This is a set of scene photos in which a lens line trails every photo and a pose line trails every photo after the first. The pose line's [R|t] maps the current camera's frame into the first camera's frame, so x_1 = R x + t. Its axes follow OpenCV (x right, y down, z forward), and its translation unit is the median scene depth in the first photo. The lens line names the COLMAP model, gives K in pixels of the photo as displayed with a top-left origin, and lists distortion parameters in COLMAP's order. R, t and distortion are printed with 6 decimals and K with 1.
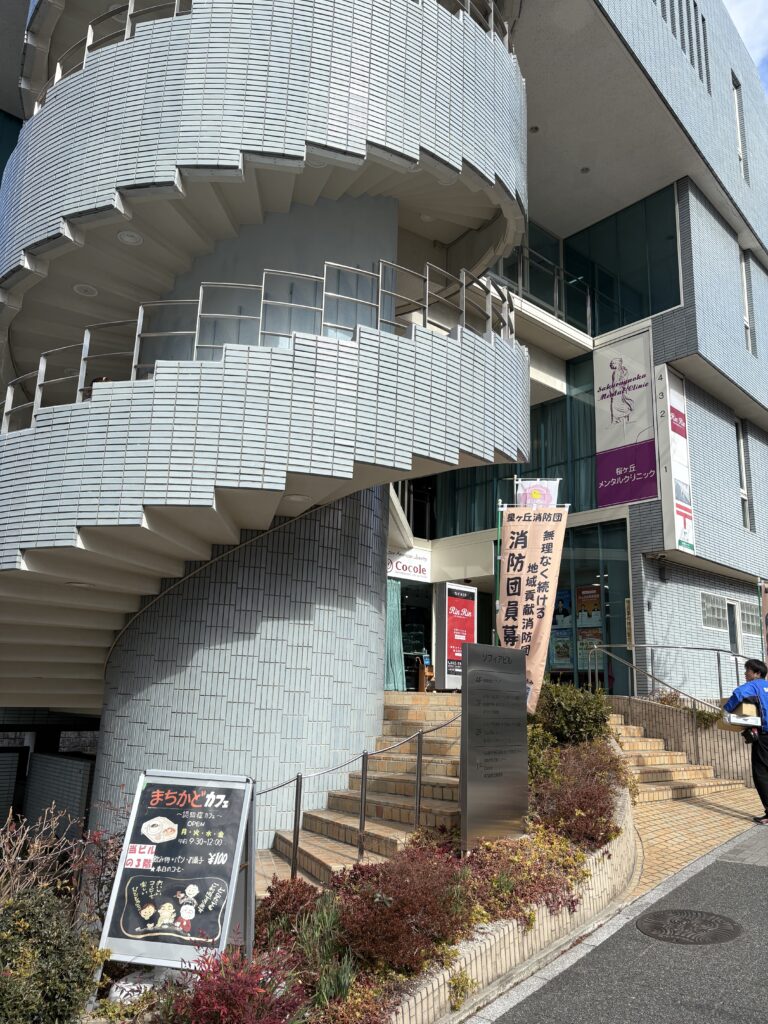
lens RADIAL K [[765.9, 0, 384.0], [0, 765.9, 512.0], [0, 0, 1]] dist [0.069578, -0.085234]
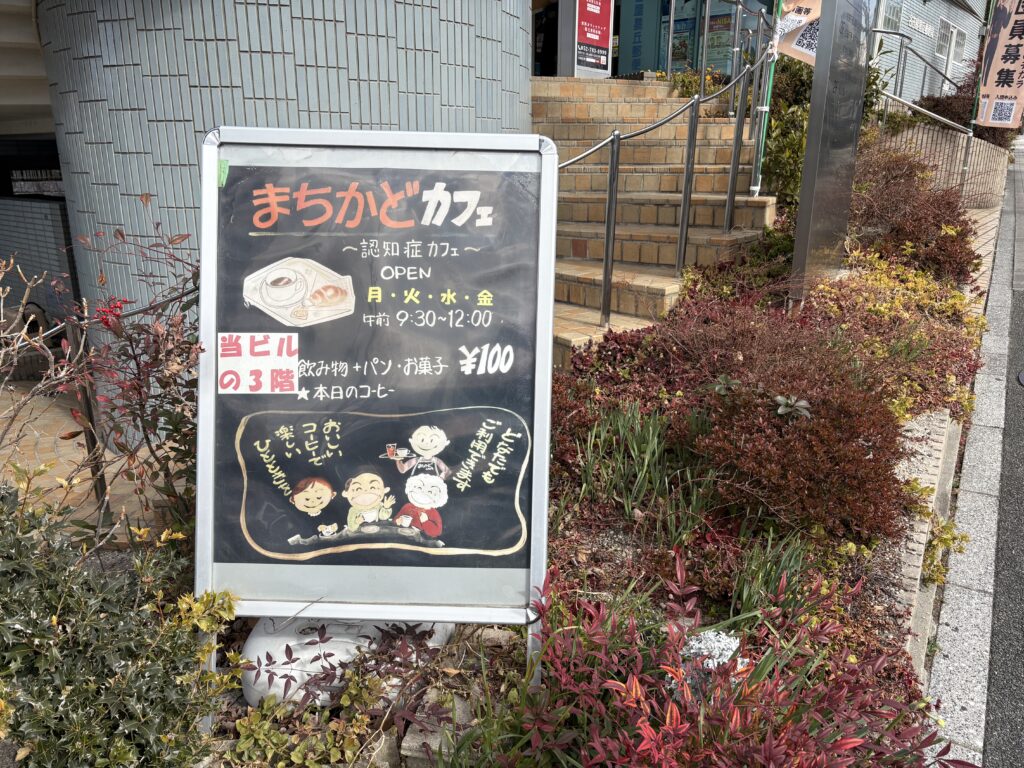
lens RADIAL K [[765.9, 0, 514.3], [0, 765.9, 402.0], [0, 0, 1]] dist [0.069578, -0.085234]
pose [[0.985724, -0.071892, 0.152251, -0.252552], [-0.018008, 0.854054, 0.519873, 0.271954], [-0.167406, -0.515193, 0.840566, 0.671729]]
